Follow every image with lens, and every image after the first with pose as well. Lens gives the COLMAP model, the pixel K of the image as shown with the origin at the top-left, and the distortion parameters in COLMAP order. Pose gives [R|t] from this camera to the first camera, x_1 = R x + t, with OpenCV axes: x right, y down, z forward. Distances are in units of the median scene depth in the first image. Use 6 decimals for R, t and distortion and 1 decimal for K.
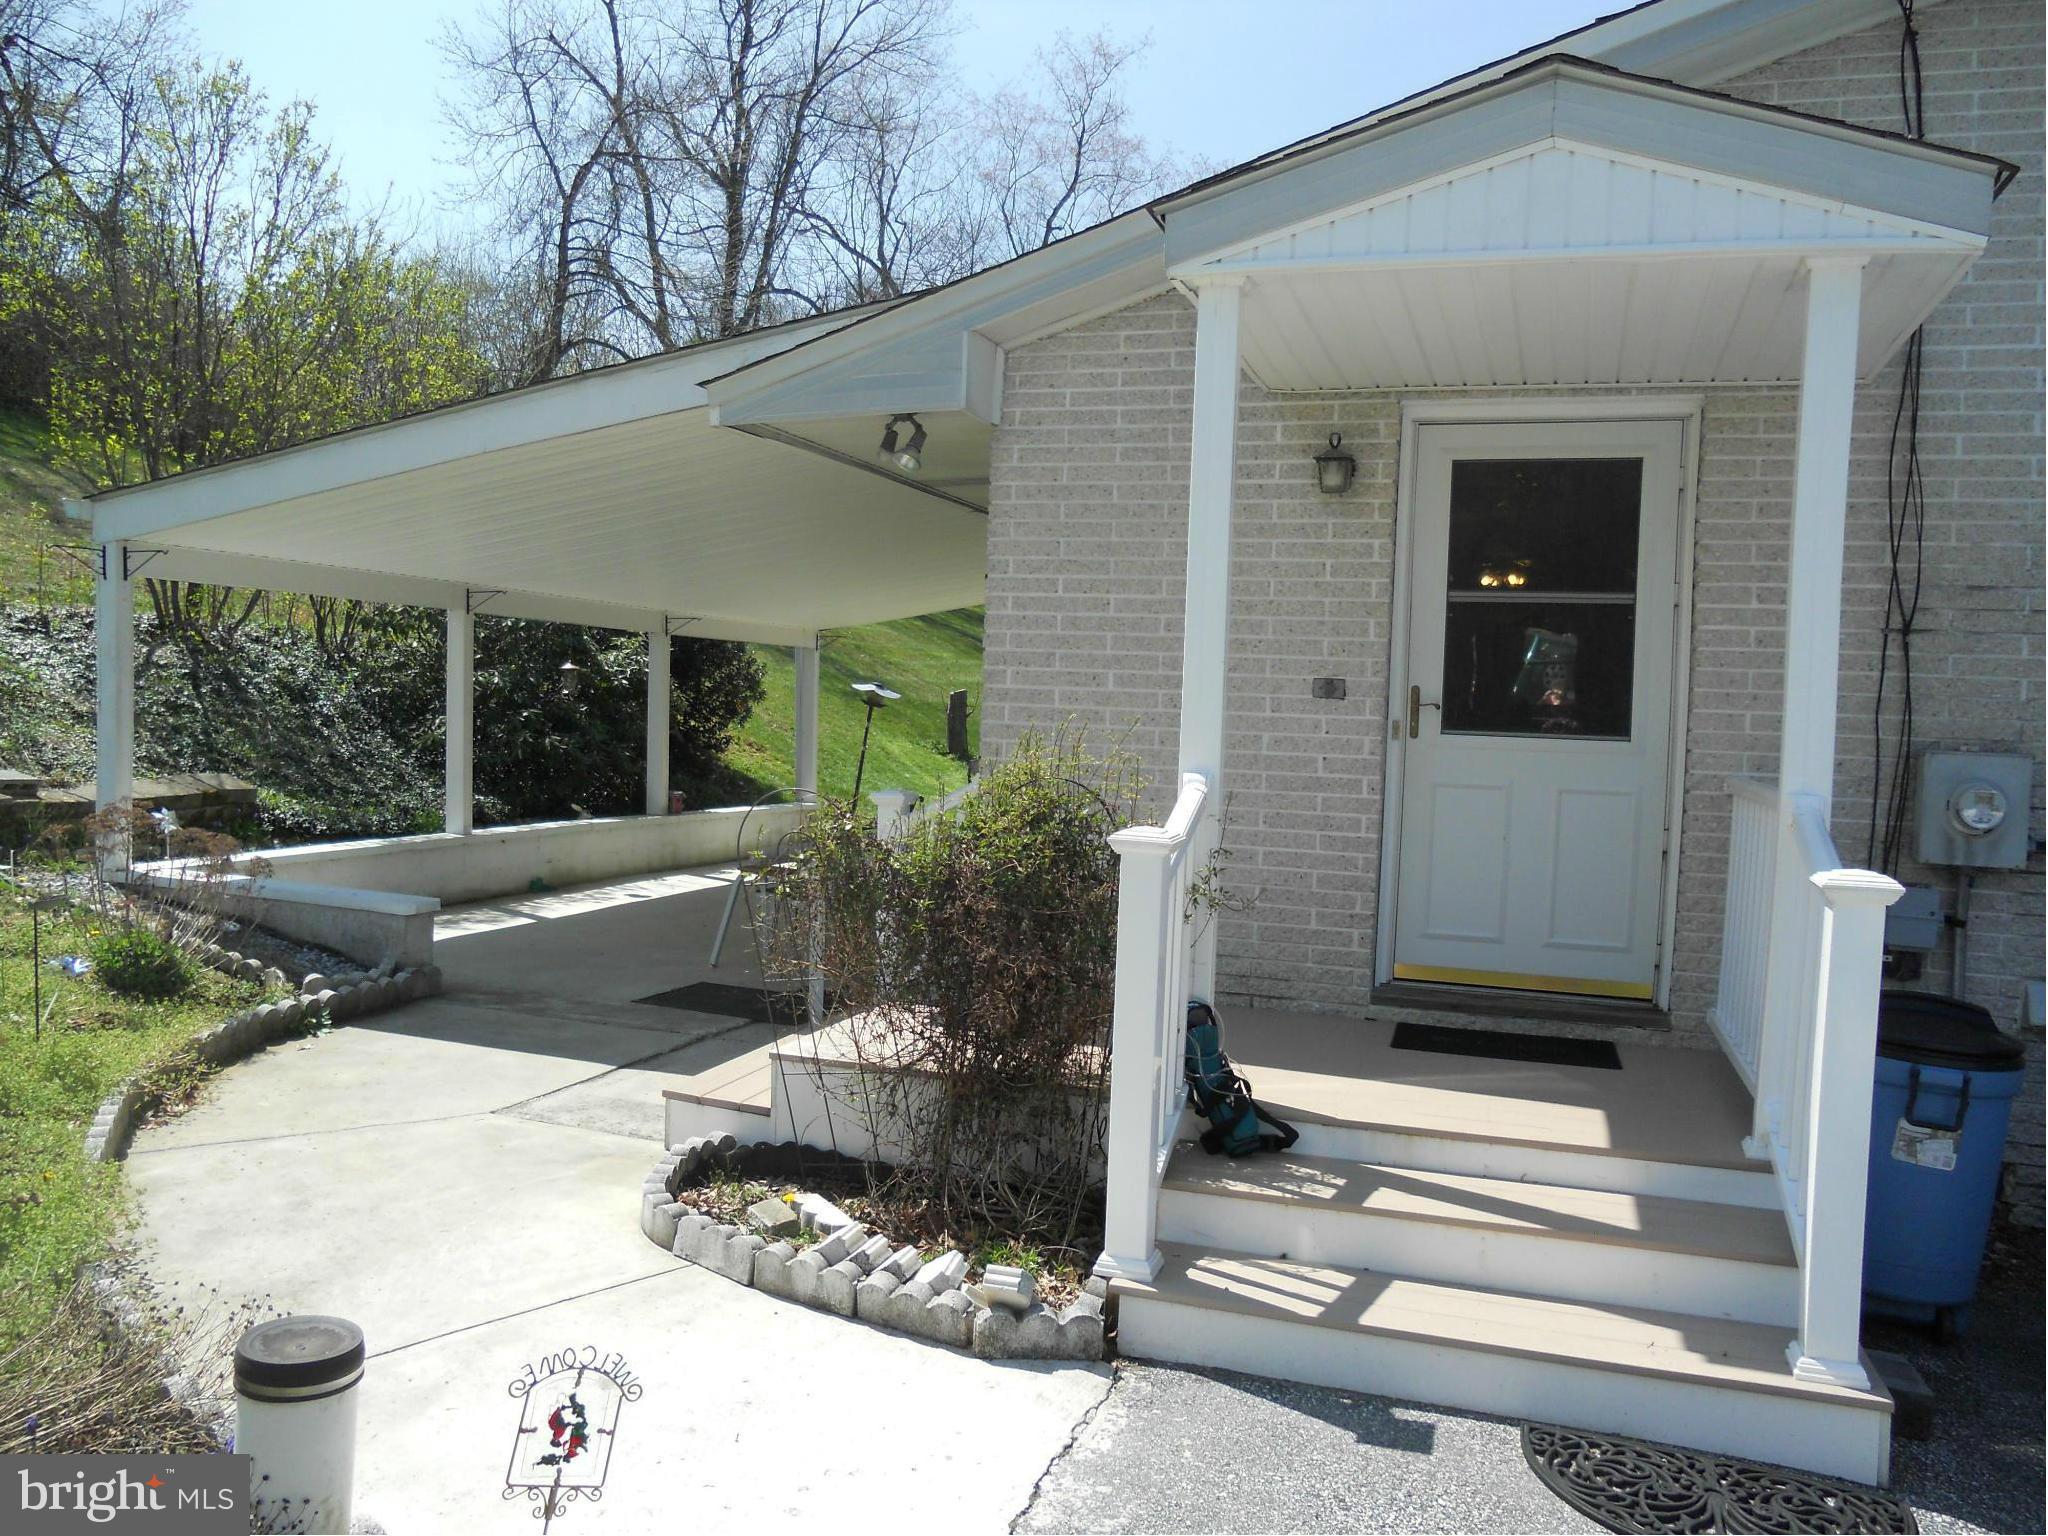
lens RADIAL K [[1531.4, 0, 1024.0], [0, 1531.4, 768.0], [0, 0, 1]] dist [-0.015837, -0.006260]
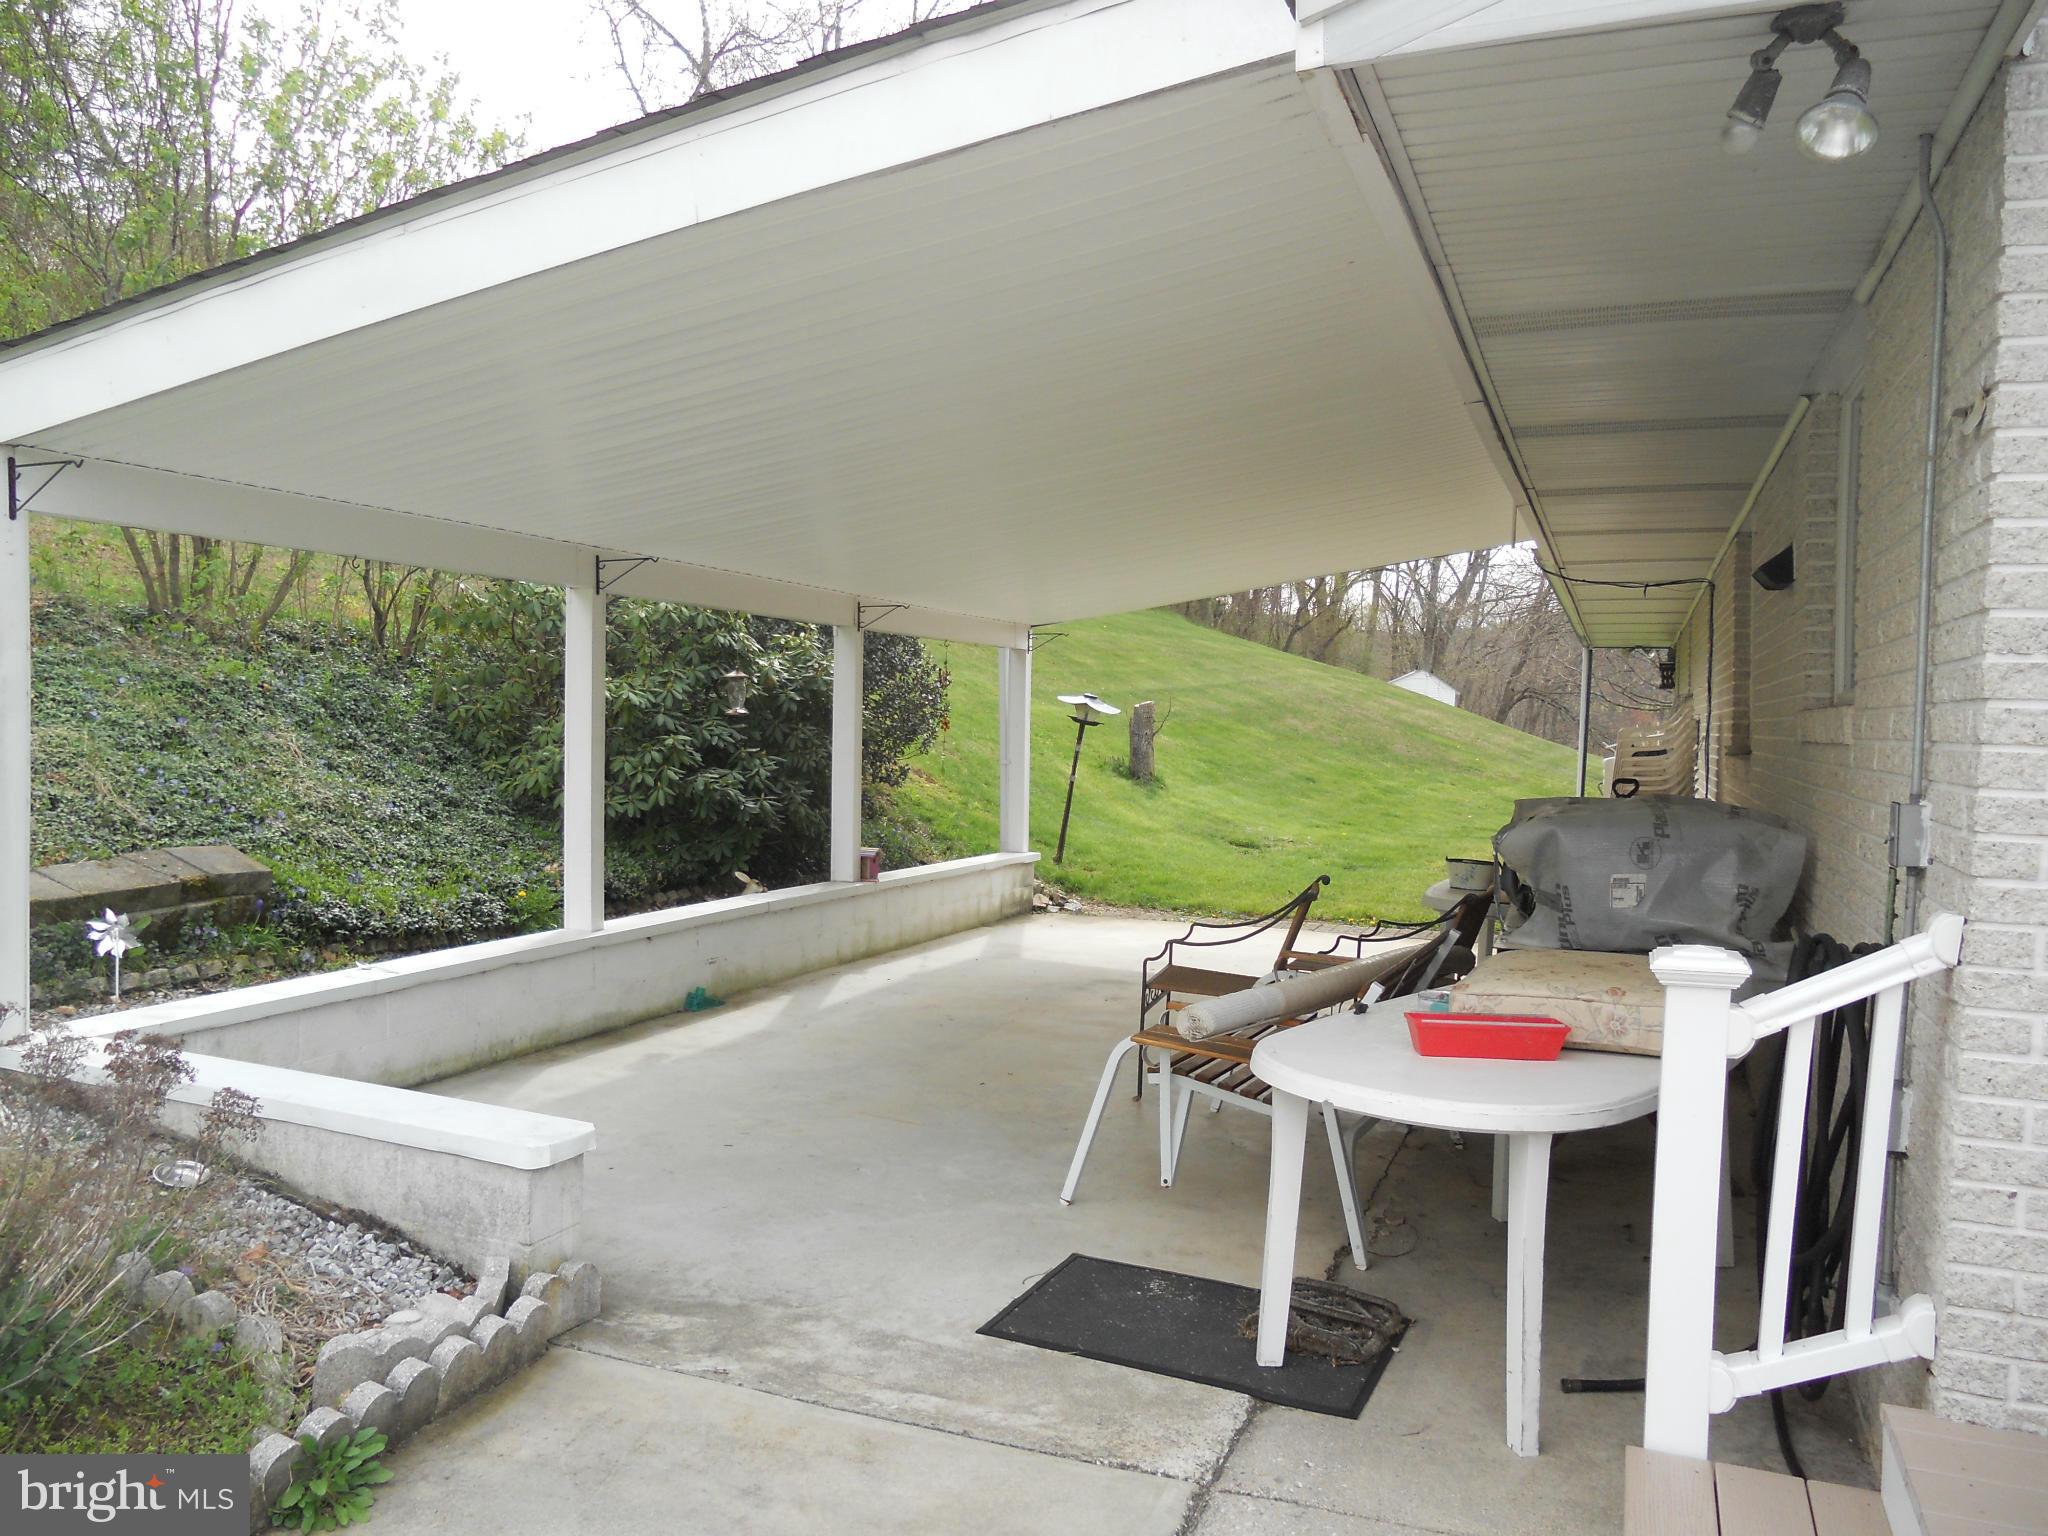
lens RADIAL K [[1533.9, 0, 1024.0], [0, 1533.9, 768.0], [0, 0, 1]] dist [0.002120, 0.003813]
pose [[0.999177, -0.000783, -0.040565, -0.137218], [0.000533, 0.999981, -0.006186, -0.019296], [0.040569, 0.006159, 0.999158, 0.310692]]
